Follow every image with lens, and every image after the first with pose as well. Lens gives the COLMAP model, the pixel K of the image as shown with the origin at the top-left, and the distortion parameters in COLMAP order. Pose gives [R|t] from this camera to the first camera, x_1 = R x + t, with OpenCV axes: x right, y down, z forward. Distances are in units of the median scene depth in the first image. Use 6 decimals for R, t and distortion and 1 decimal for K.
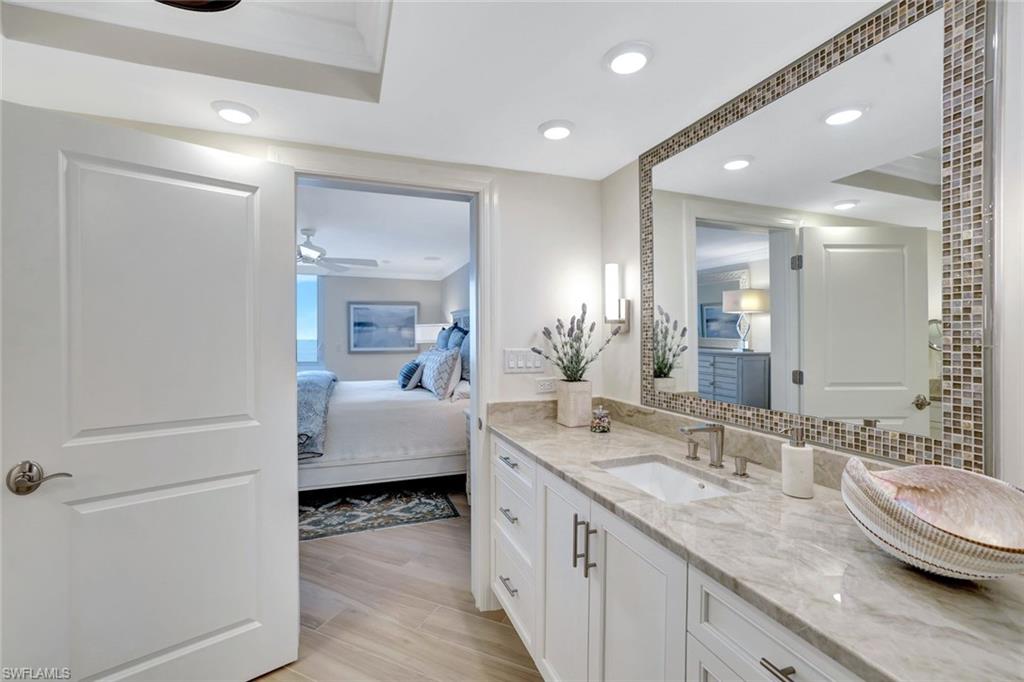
lens RADIAL K [[441.1, 0, 510.3], [0, 441.1, 329.2], [0, 0, 1]] dist [-0.008954, 0.000760]
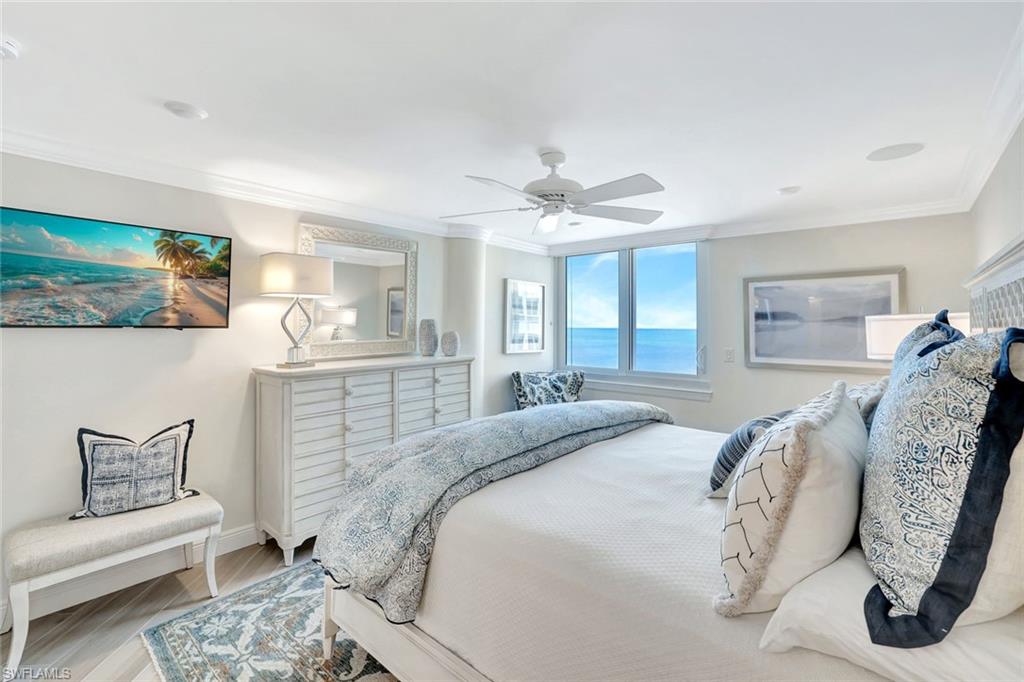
lens RADIAL K [[452.0, 0, 509.0], [0, 452.0, 313.8], [0, 0, 1]] dist [-0.000375, 0.000190]
pose [[0.473315, -0.014314, -0.880777, 0.012945], [0.007861, 0.999897, -0.012025, -0.010328], [0.880858, -0.001232, 0.473379, 0.451118]]
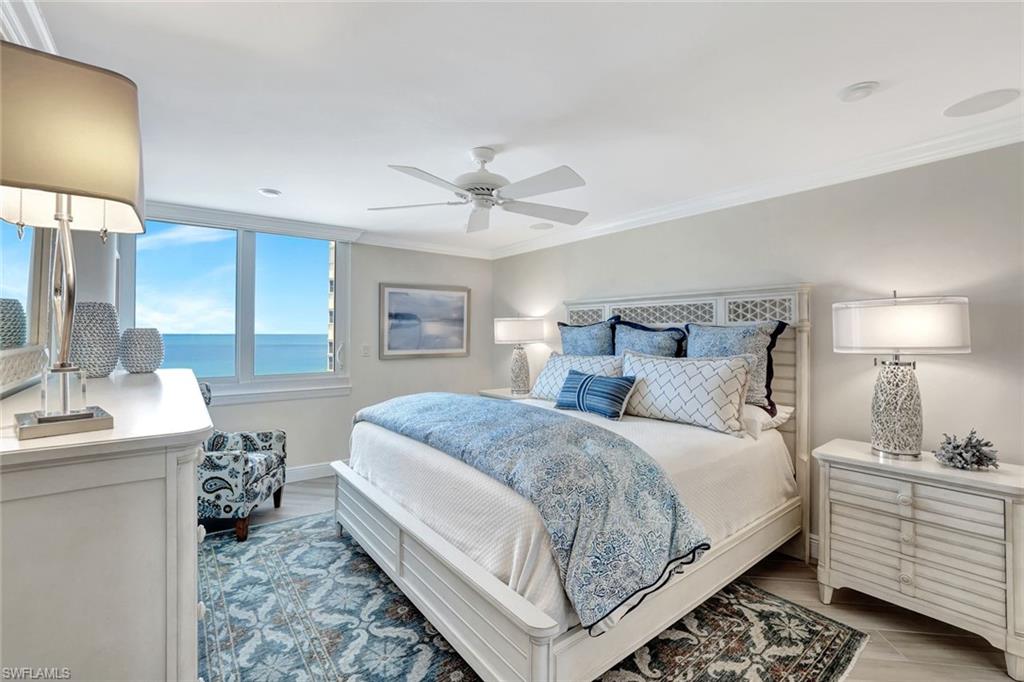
lens RADIAL K [[441.1, 0, 510.3], [0, 441.1, 329.2], [0, 0, 1]] dist [-0.008954, 0.000760]
pose [[0.953438, 0.004764, 0.301552, -0.393029], [-0.008359, 0.999909, 0.010630, 0.000173], [-0.301474, -0.012655, 0.953391, 0.295182]]
